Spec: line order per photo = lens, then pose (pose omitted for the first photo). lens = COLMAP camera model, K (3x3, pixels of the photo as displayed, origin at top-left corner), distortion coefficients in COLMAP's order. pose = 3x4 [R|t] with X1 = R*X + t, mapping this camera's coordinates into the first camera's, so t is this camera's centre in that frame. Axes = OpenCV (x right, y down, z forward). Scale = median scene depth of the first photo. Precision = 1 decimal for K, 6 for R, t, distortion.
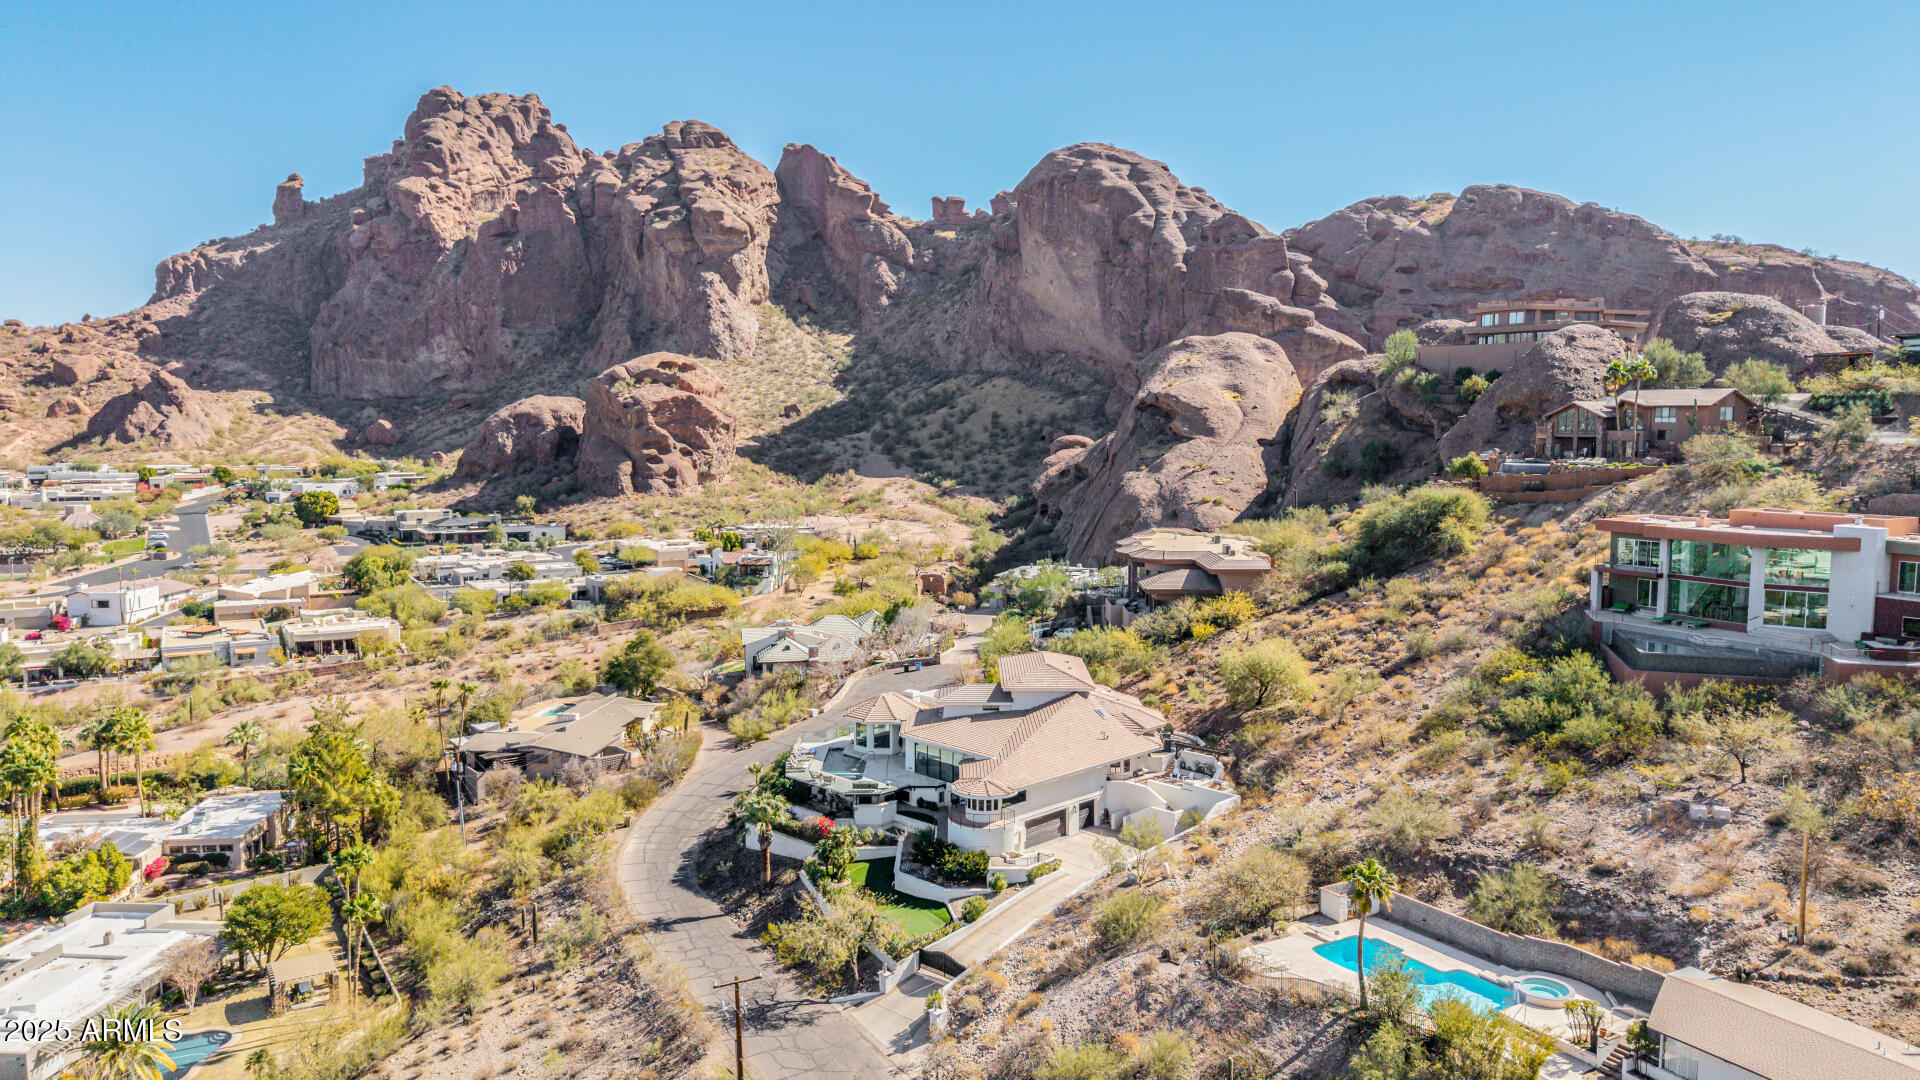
lens RADIAL K [[1265.1, 0, 965.1], [0, 1265.1, 524.5], [0, 0, 1]] dist [0.141435, -0.388572]
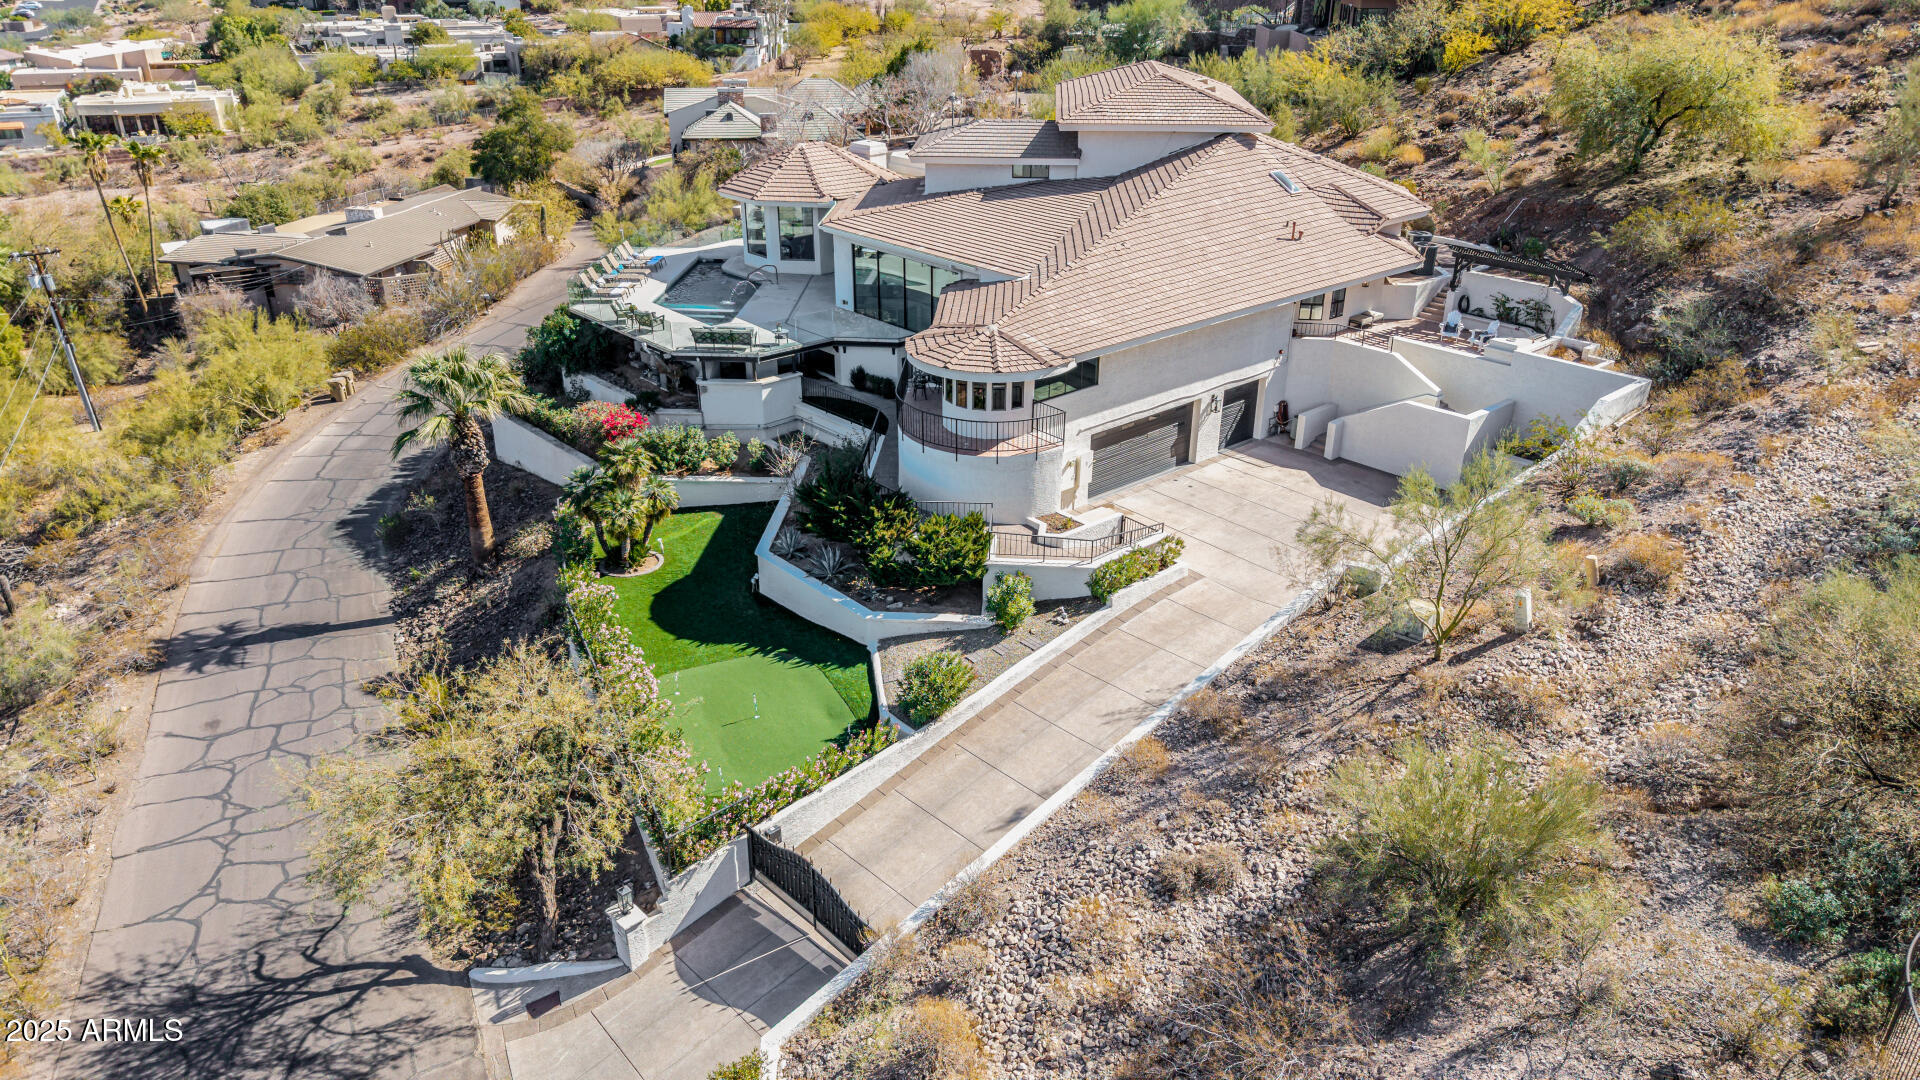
lens RADIAL K [[1270.4, 0, 960.0], [0, 1270.4, 540.0], [0, 0, 1]] dist [0.062566, -0.080141]
pose [[0.997812, 0.031026, -0.058384, 0.027967], [-0.008611, 0.936517, 0.350515, 0.116802], [0.065553, -0.349246, 0.934735, 0.574406]]
